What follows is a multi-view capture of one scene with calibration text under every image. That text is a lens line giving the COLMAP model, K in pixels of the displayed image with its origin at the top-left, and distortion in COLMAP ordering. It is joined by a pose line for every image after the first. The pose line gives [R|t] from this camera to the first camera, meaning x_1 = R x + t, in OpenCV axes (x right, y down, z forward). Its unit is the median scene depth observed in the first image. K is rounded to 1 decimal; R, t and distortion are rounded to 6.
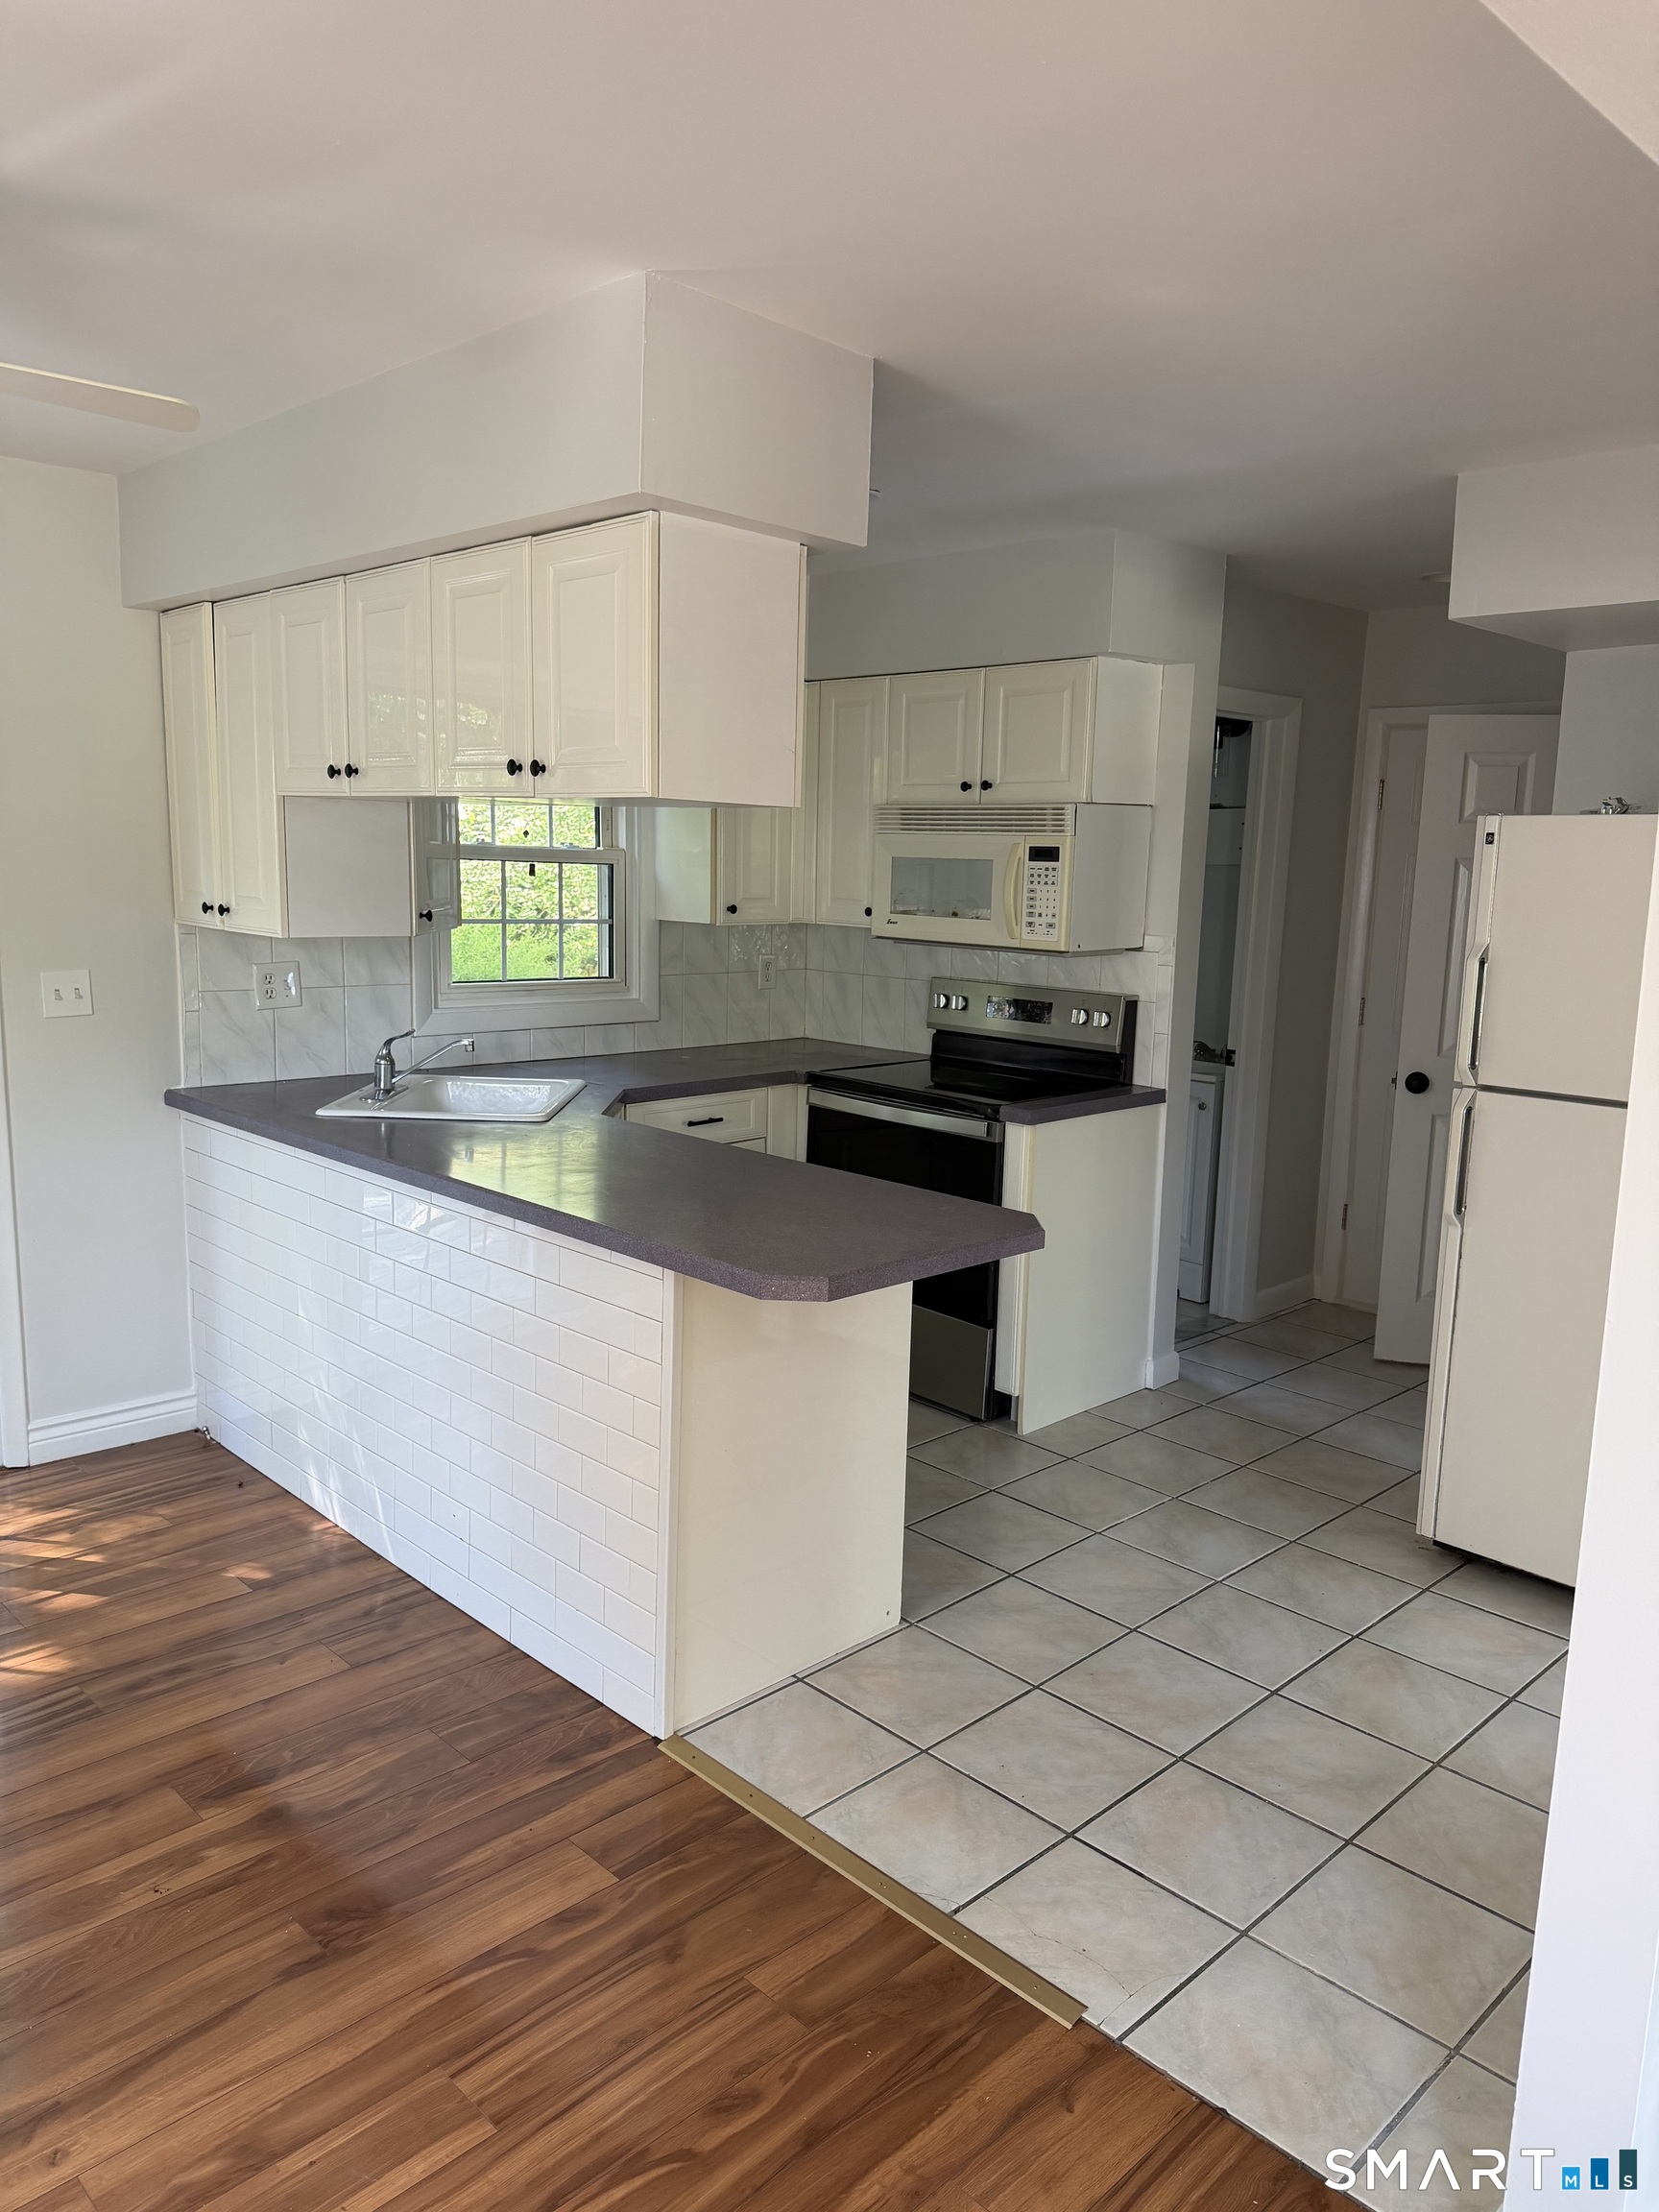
lens RADIAL K [[1554.2, 0, 825.1], [0, 1554.2, 1101.2], [0, 0, 1]] dist [0.042908, -0.061399]
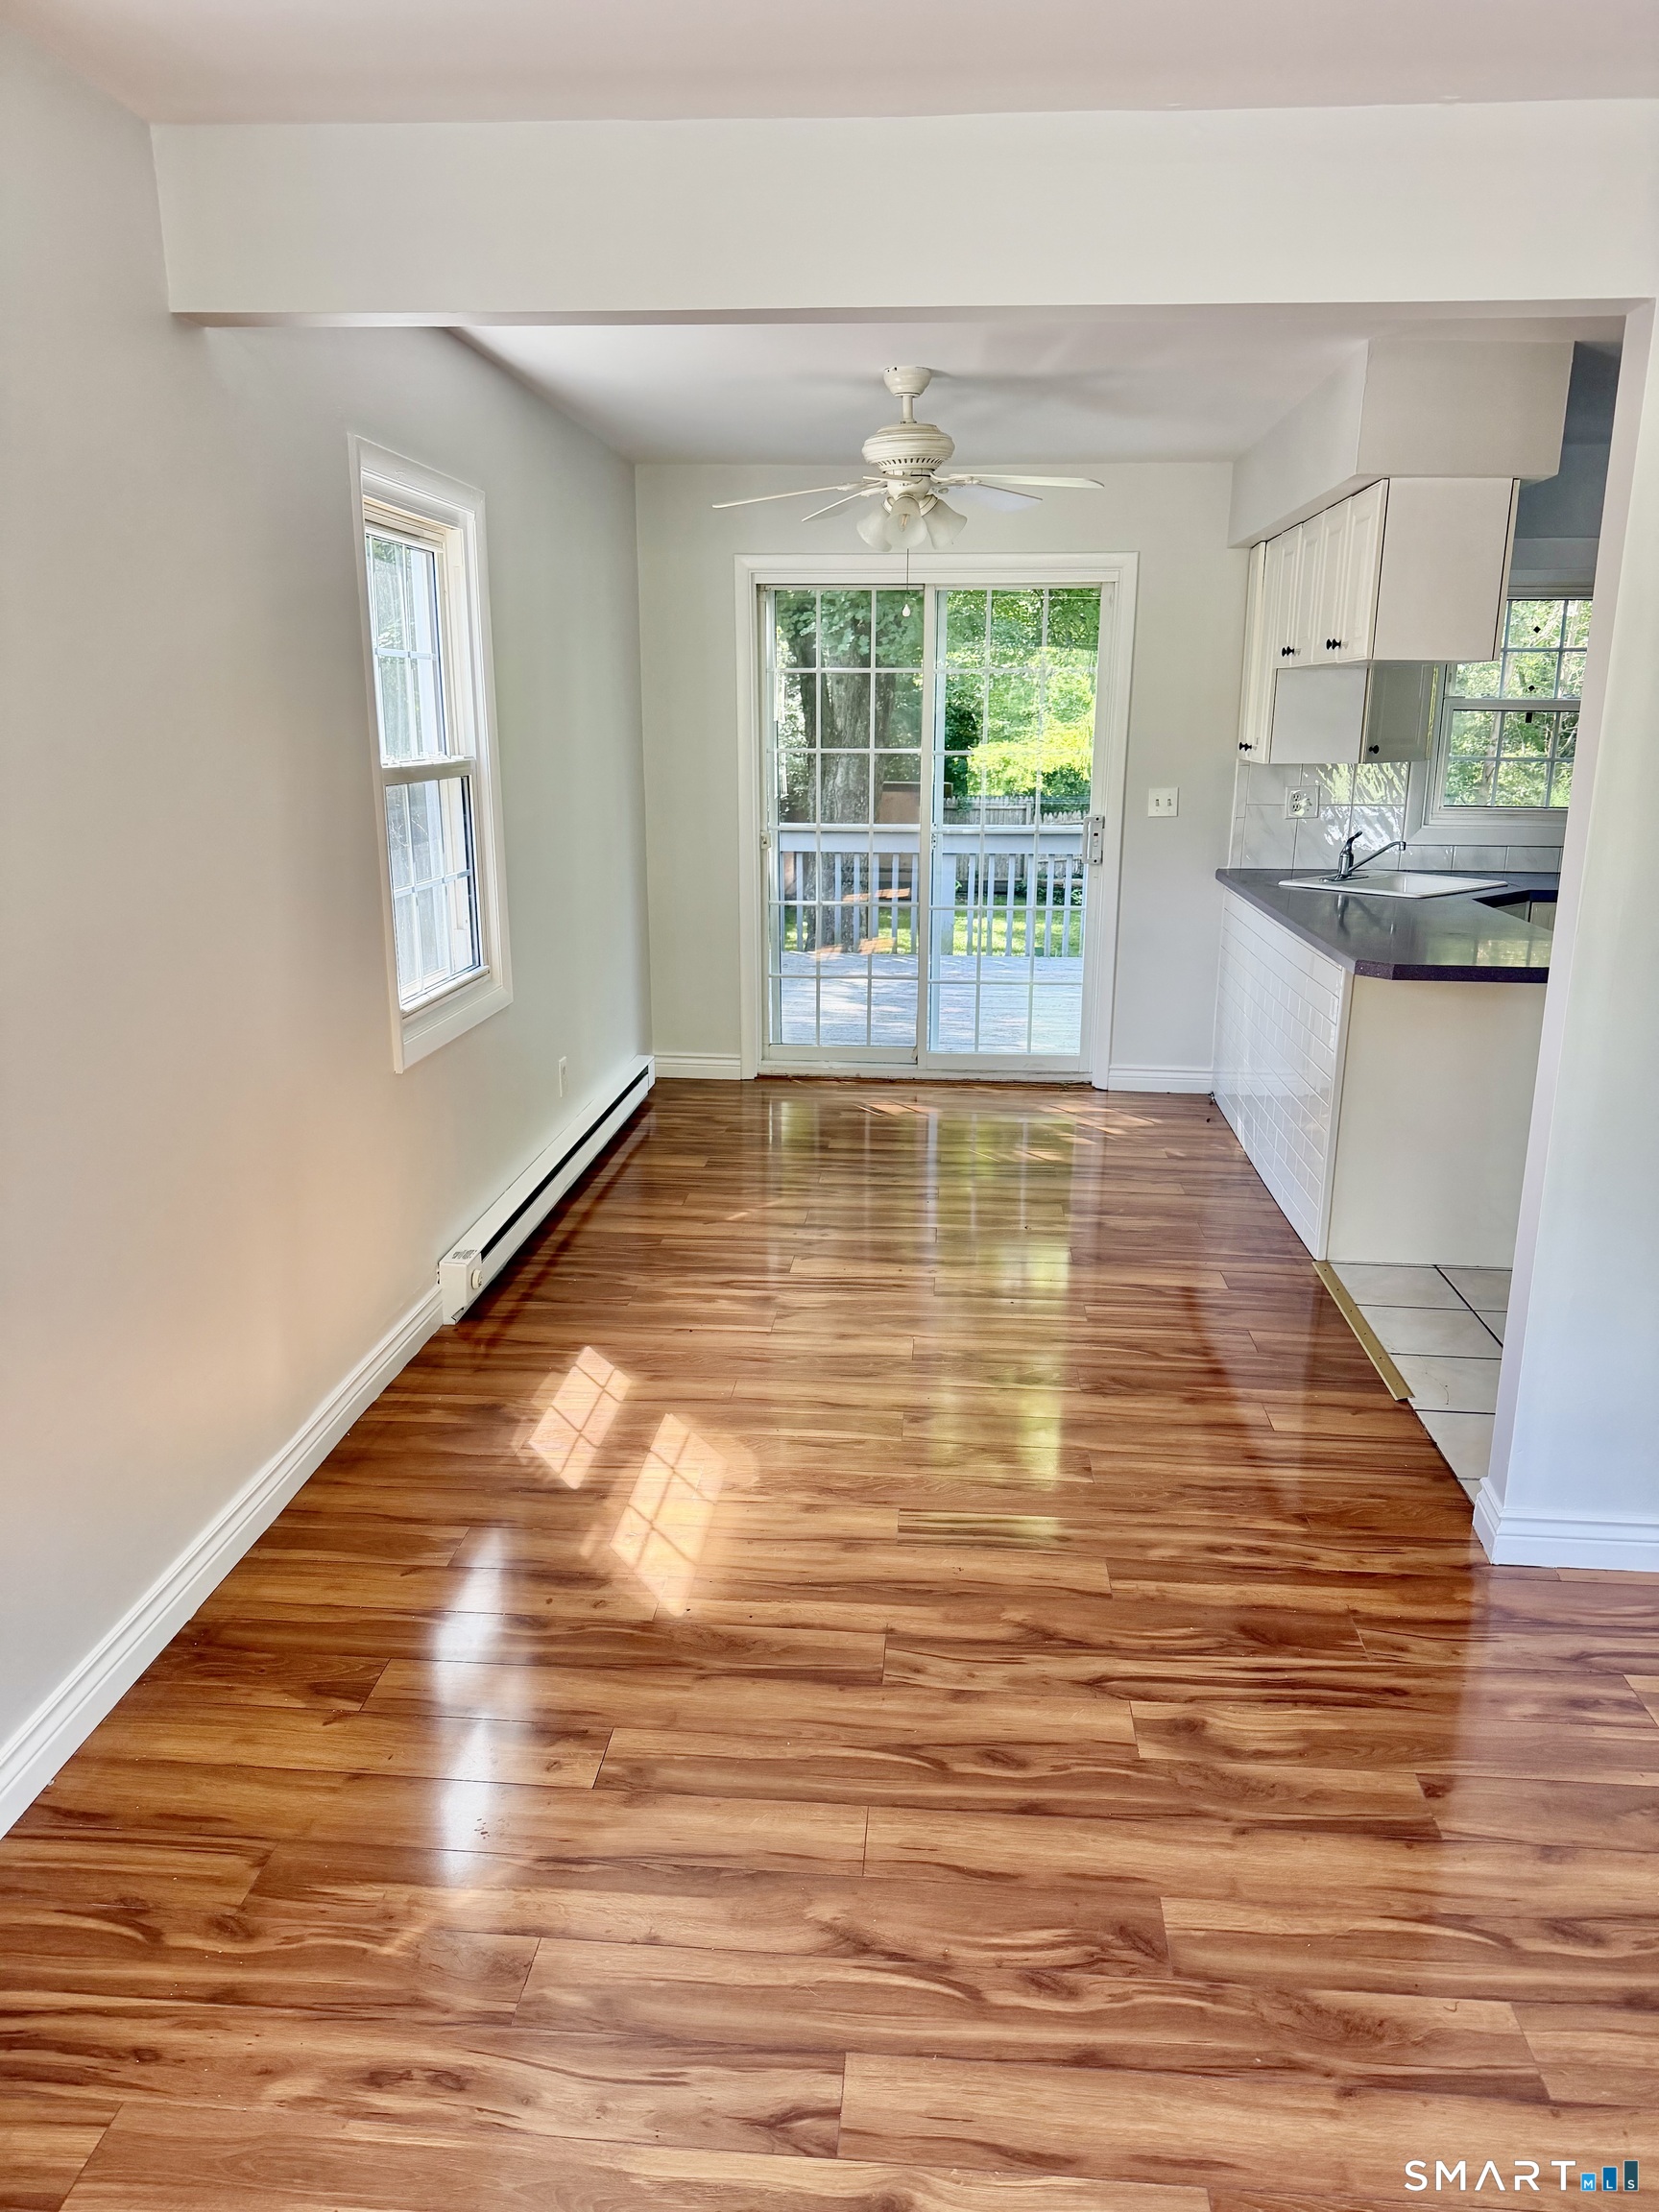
lens RADIAL K [[1554.2, 0, 836.5], [0, 1554.2, 1111.7], [0, 0, 1]] dist [0.042908, -0.061399]
pose [[0.658719, 0.169545, -0.733037, 0.567632], [-0.103751, 0.985441, 0.134692, 0.070173], [0.745202, -0.012671, 0.666719, -0.348896]]
